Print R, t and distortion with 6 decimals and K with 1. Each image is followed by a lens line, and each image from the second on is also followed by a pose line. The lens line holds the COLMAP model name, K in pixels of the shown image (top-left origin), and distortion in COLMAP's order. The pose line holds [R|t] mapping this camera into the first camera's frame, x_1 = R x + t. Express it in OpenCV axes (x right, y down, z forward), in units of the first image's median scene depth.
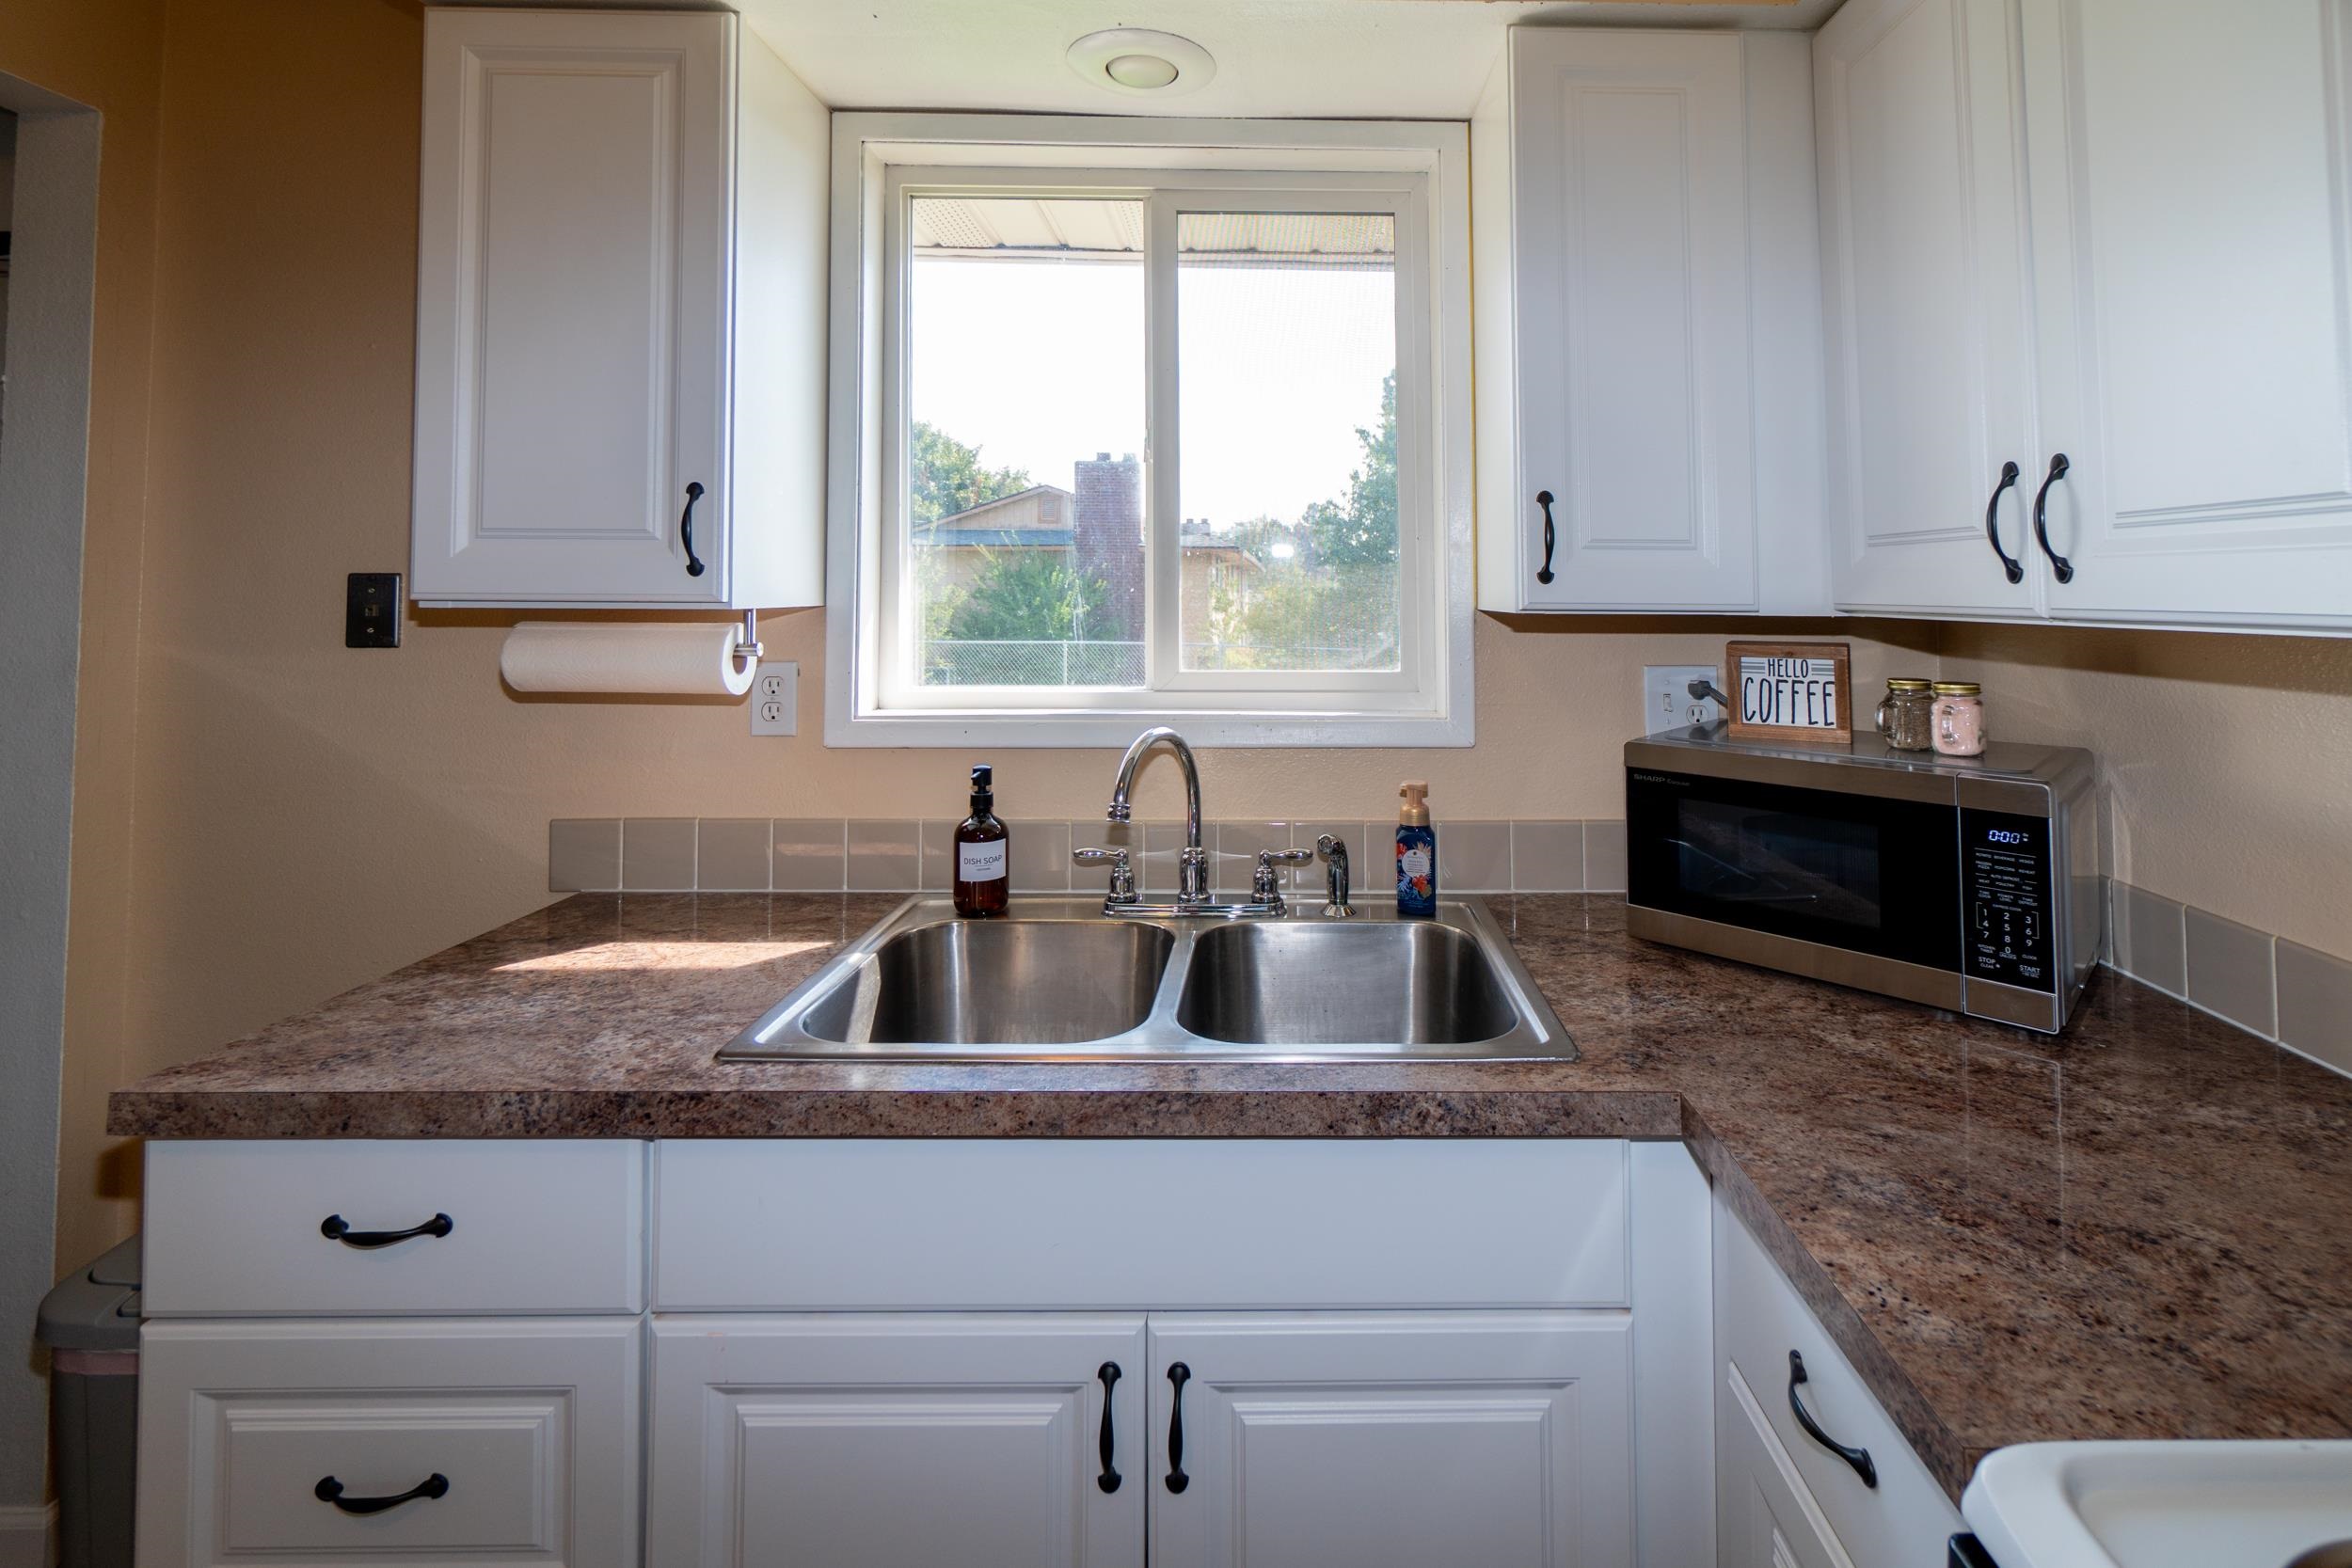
lens RADIAL K [[1062.4, 0, 1326.6], [0, 1062.4, 486.2], [0, 0, 1]] dist [-0.000552, -0.000561]
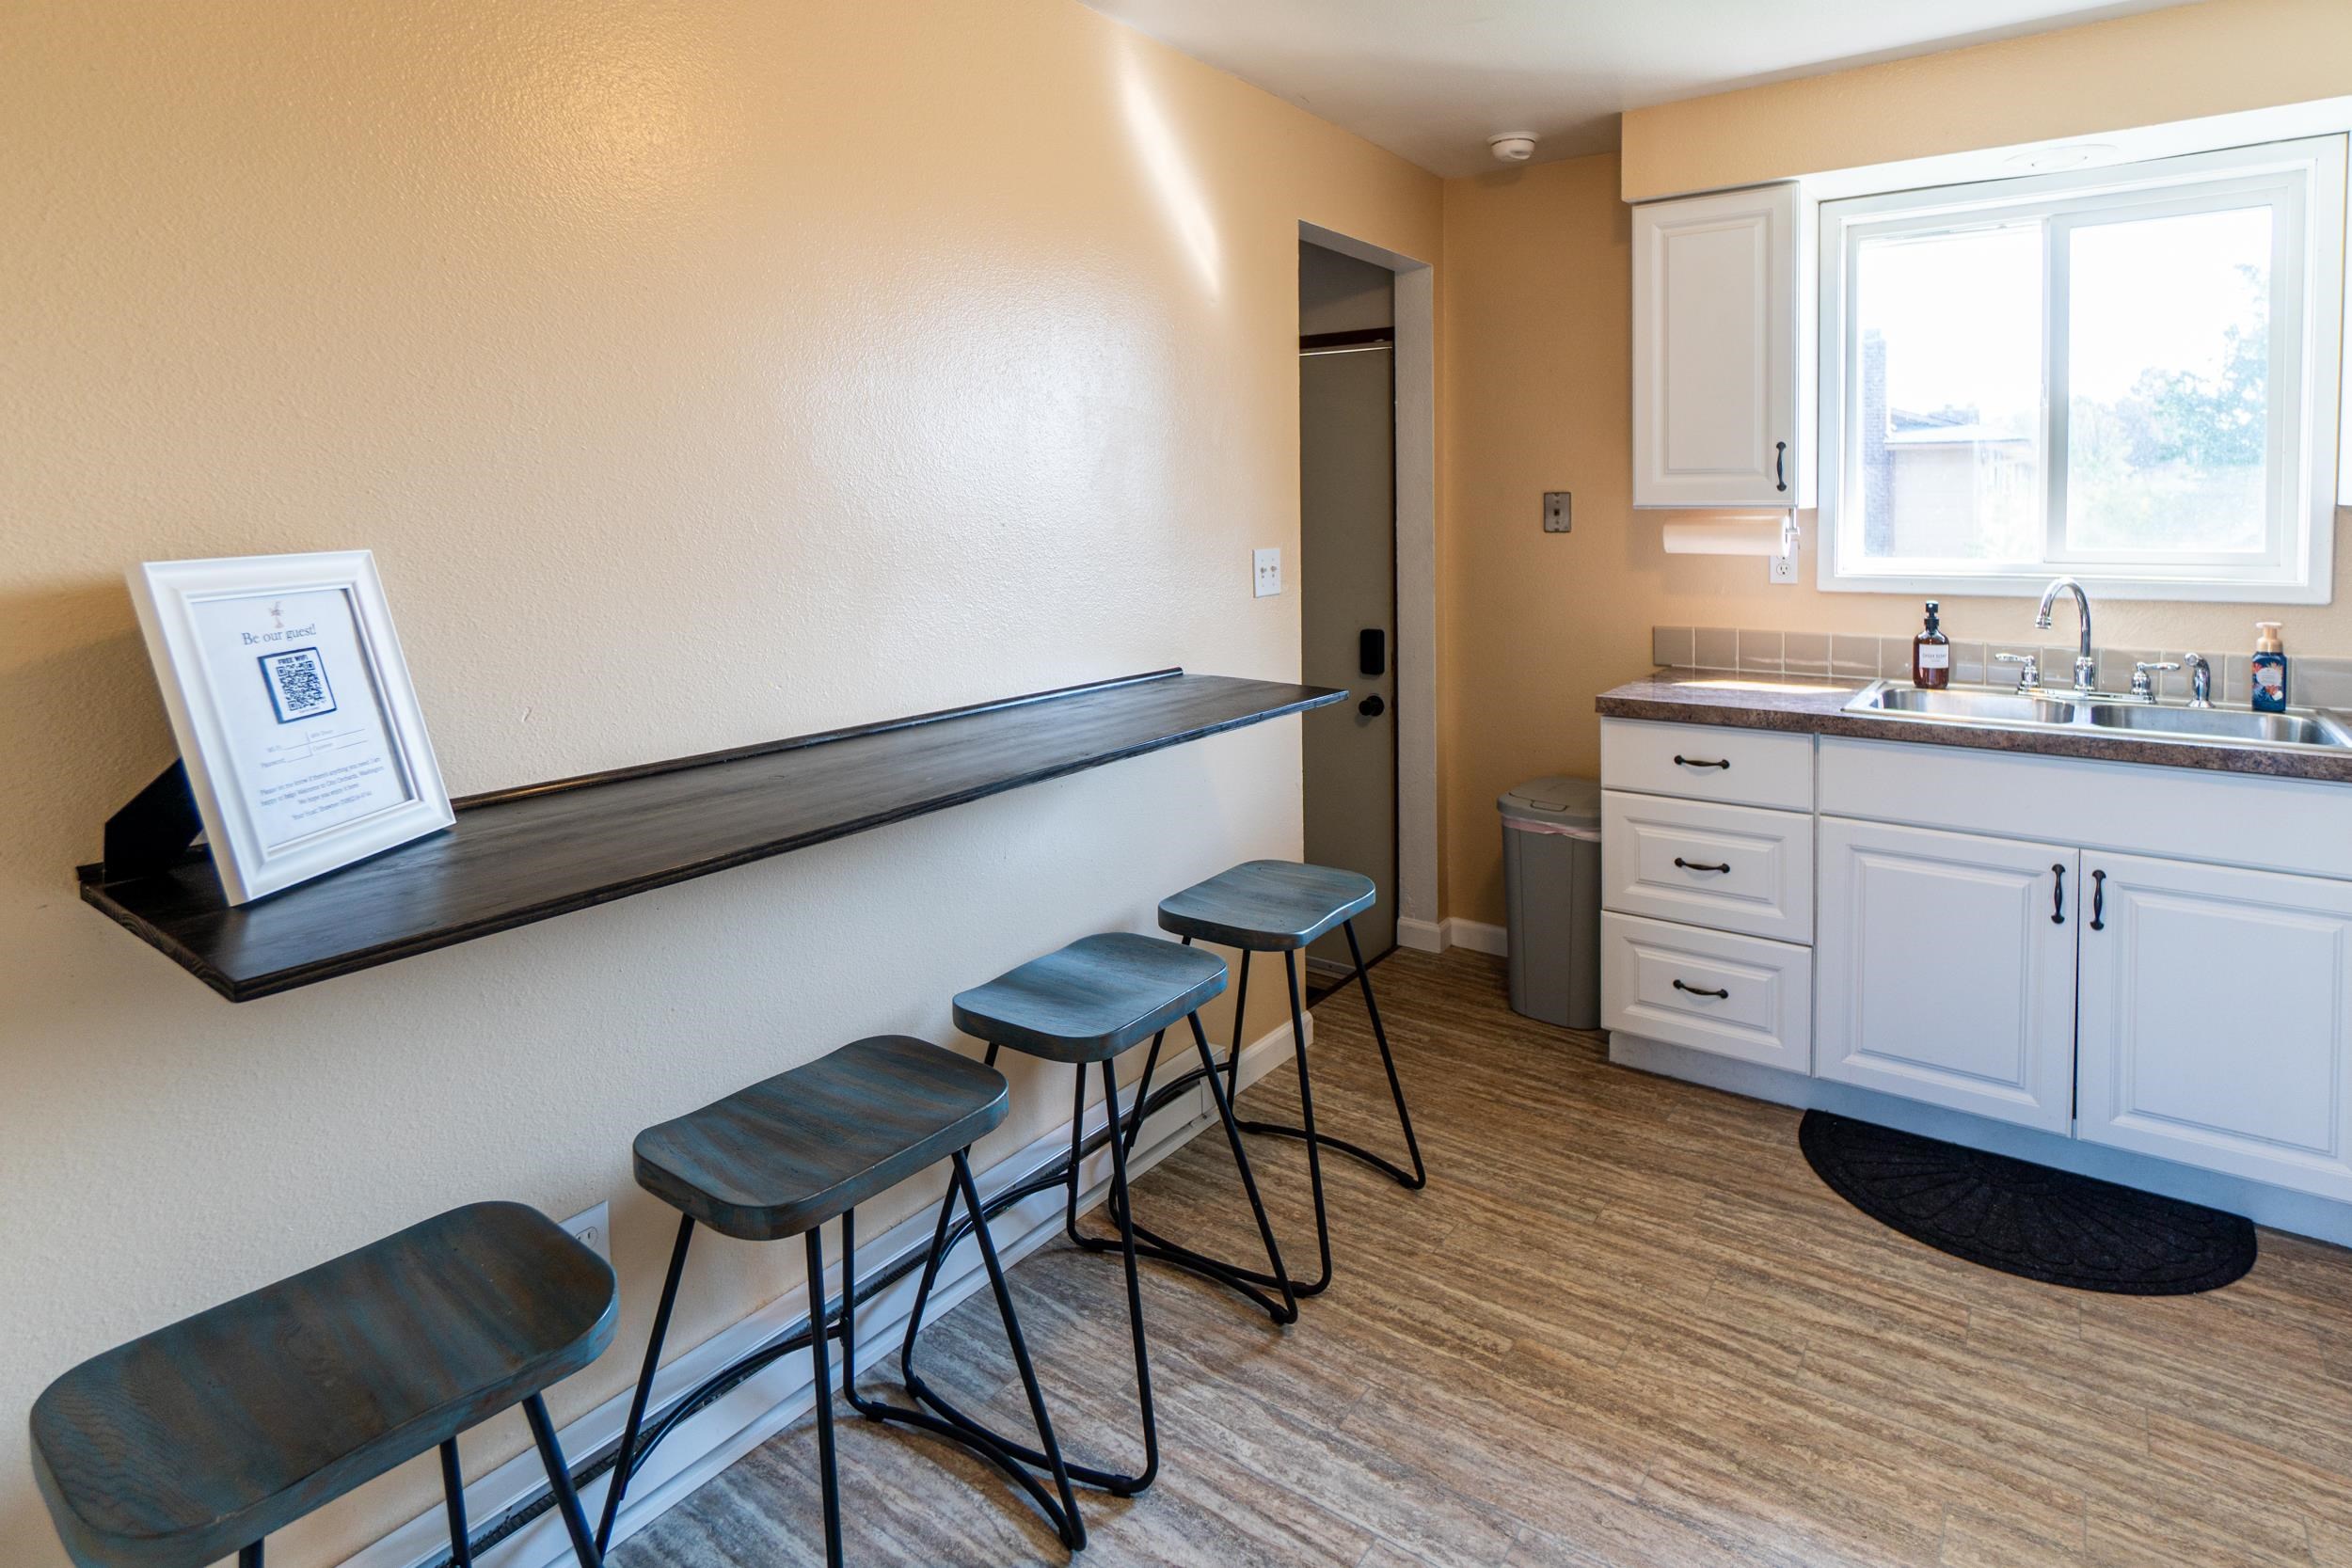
lens RADIAL K [[1250.9, 0, 1227.7], [0, 1250.9, 574.6], [0, 0, 1]] dist [-0.002527, 0.002759]
pose [[0.798388, 0.020890, -0.601780, -0.033123], [0.072818, 0.988714, 0.130930, -0.136647], [0.597724, -0.148354, 0.787856, -1.422466]]
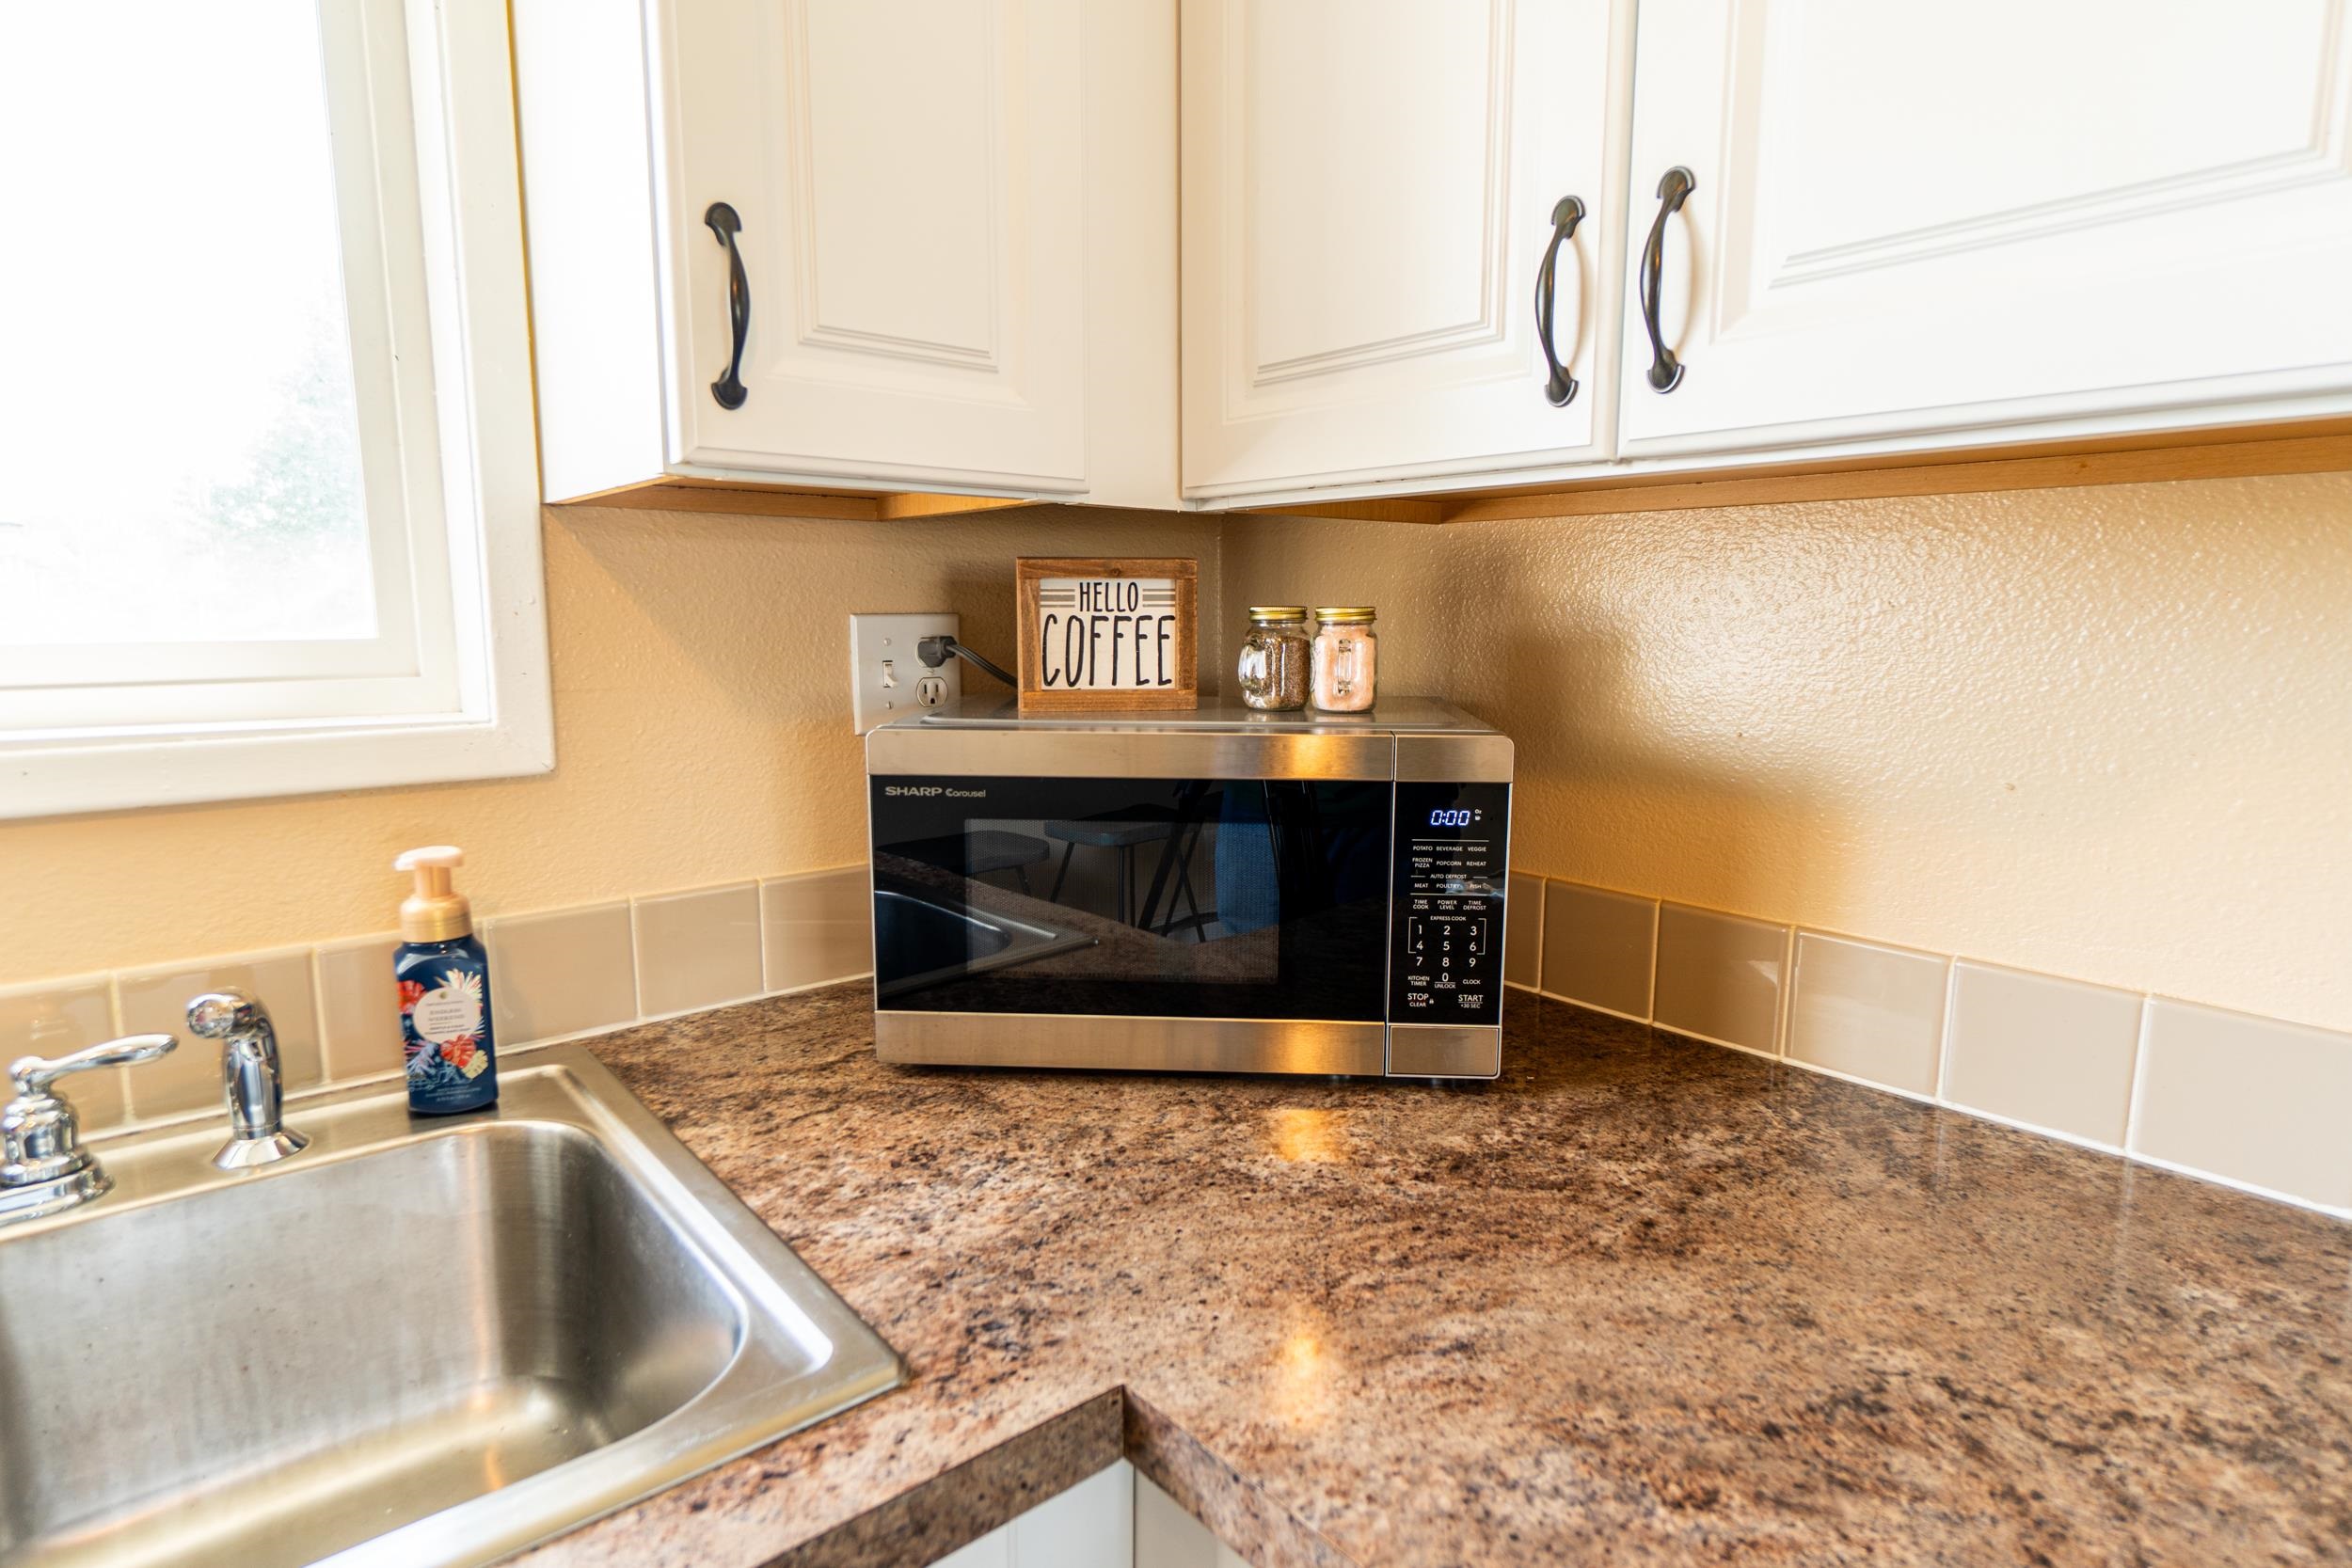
lens RADIAL K [[1250.9, 0, 1122.2], [0, 1250.9, 751.7], [0, 0, 1]] dist [-0.002527, 0.002759]
pose [[0.809952, -0.079082, 0.581140, 0.013725], [-0.048596, 0.978411, 0.200873, 0.124347], [-0.584479, -0.190939, 0.788623, 0.447546]]
